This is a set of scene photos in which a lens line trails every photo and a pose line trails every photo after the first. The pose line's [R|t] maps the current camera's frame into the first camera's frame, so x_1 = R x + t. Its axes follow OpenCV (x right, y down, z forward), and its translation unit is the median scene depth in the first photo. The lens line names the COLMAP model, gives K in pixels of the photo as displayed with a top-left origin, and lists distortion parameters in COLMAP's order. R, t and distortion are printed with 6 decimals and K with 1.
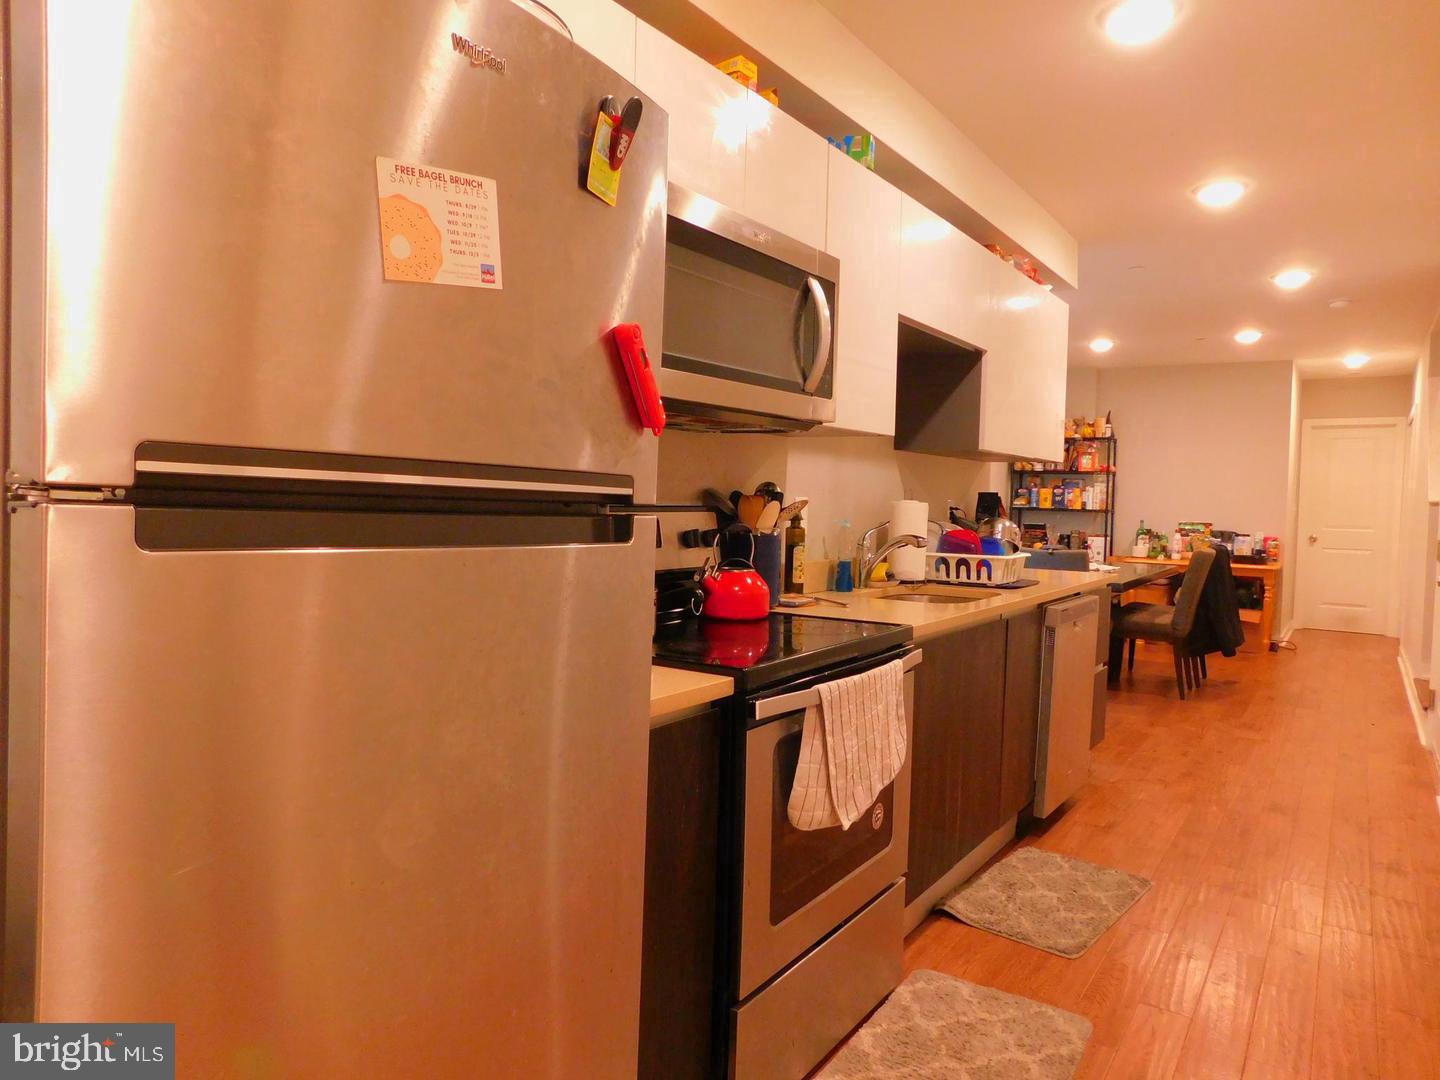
lens RADIAL K [[943.7, 0, 720.0], [0, 943.7, 540.0], [0, 0, 1]] dist [-0.078183, 0.061371]
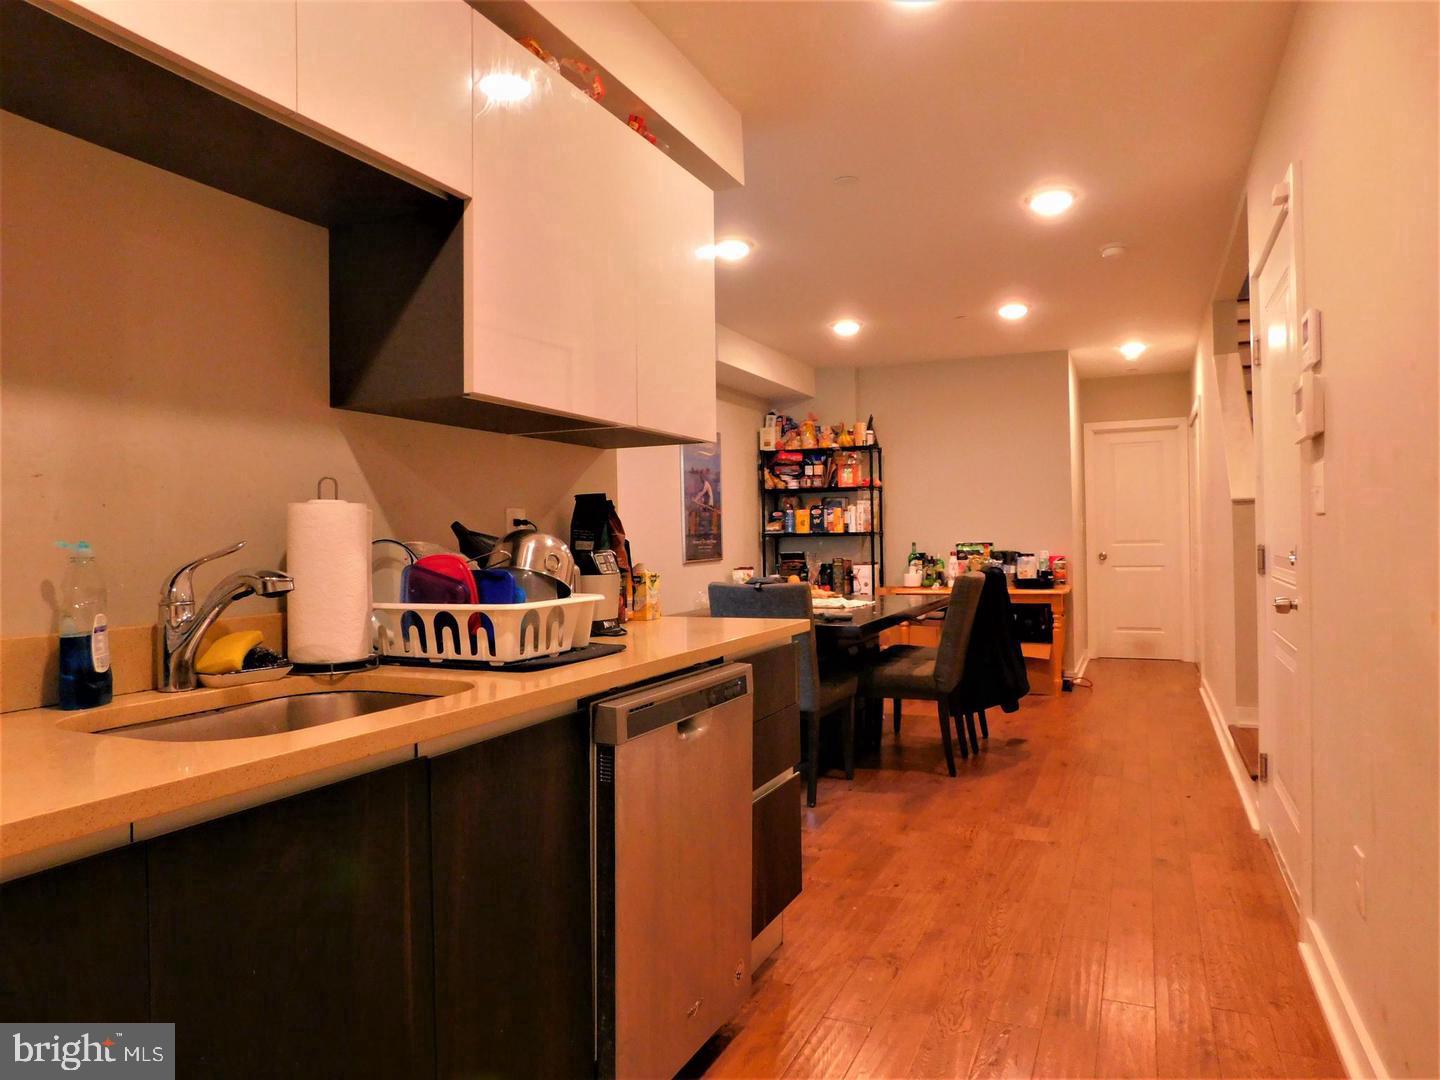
lens RADIAL K [[943.7, 0, 720.0], [0, 943.7, 540.0], [0, 0, 1]] dist [-0.078183, 0.061371]
pose [[0.982786, -0.038677, 0.180653, 0.133947], [0.046985, 0.998015, -0.041936, 0.003877], [-0.178672, 0.049702, 0.982653, 0.205799]]
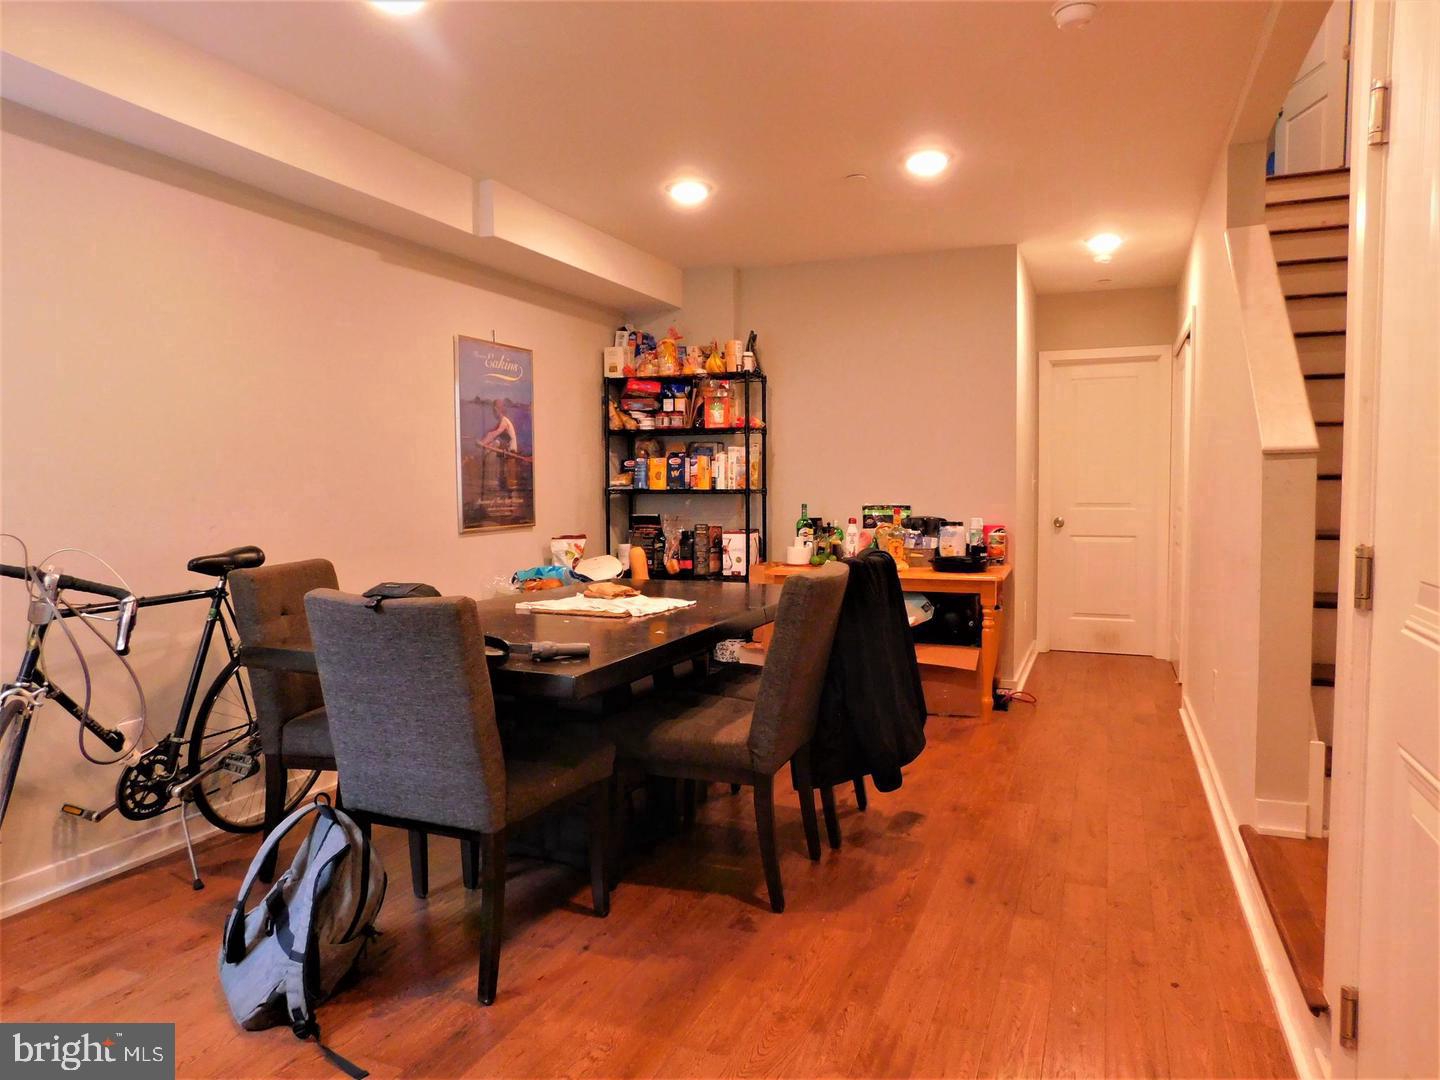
lens RADIAL K [[943.7, 0, 720.0], [0, 943.7, 540.0], [0, 0, 1]] dist [-0.078183, 0.061371]
pose [[0.977233, -0.038268, 0.208690, 0.277438], [0.036124, 0.999248, 0.014074, -0.008661], [-0.209072, -0.006215, 0.977881, 0.411542]]
